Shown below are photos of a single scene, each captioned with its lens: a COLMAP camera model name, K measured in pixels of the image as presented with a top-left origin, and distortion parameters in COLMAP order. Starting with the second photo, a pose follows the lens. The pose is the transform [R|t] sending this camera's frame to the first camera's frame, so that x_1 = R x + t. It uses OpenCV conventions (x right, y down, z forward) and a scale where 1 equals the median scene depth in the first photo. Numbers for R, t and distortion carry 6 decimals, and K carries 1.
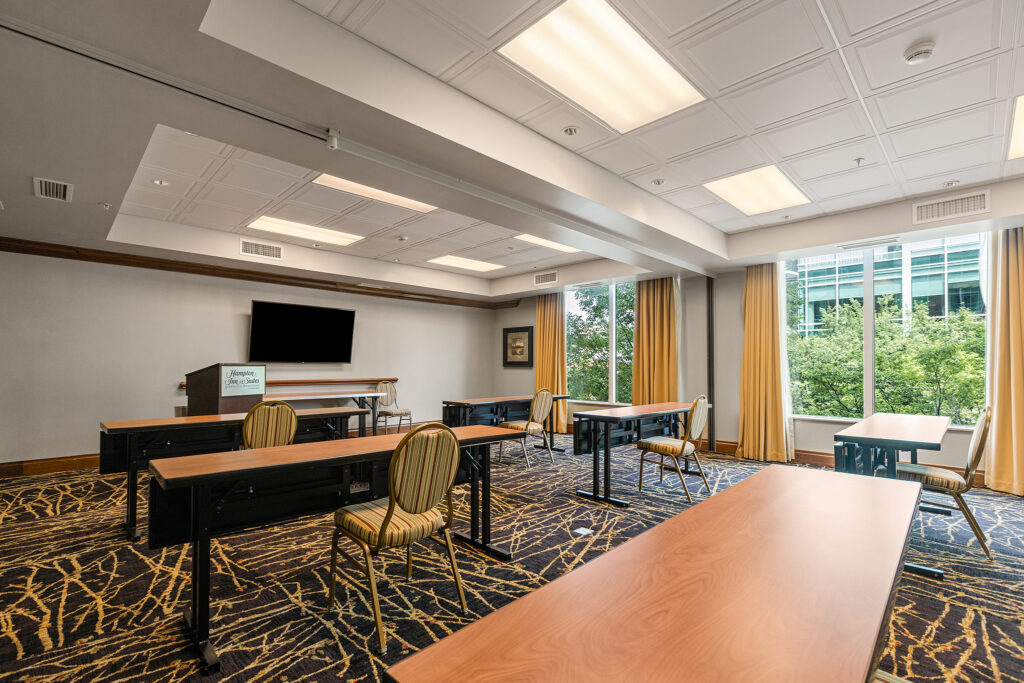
lens RADIAL K [[467.0, 0, 512.5], [0, 467.0, 360.6], [0, 0, 1]] dist [-0.003886, 0.001392]
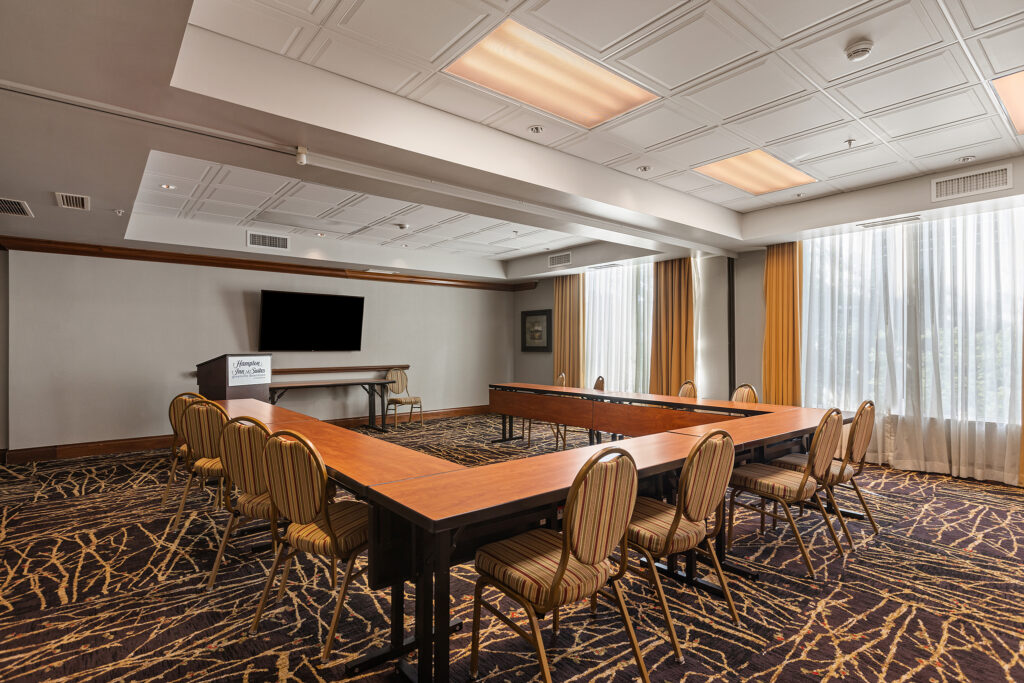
lens RADIAL K [[511.8, 0, 512.8], [0, 511.8, 345.5], [0, 0, 1]] dist [-0.006162, -0.000614]
pose [[0.996010, -0.005569, -0.089069, 0.189030], [0.006474, 0.999930, 0.009864, -0.035610], [0.089008, -0.010401, 0.995977, -0.134444]]
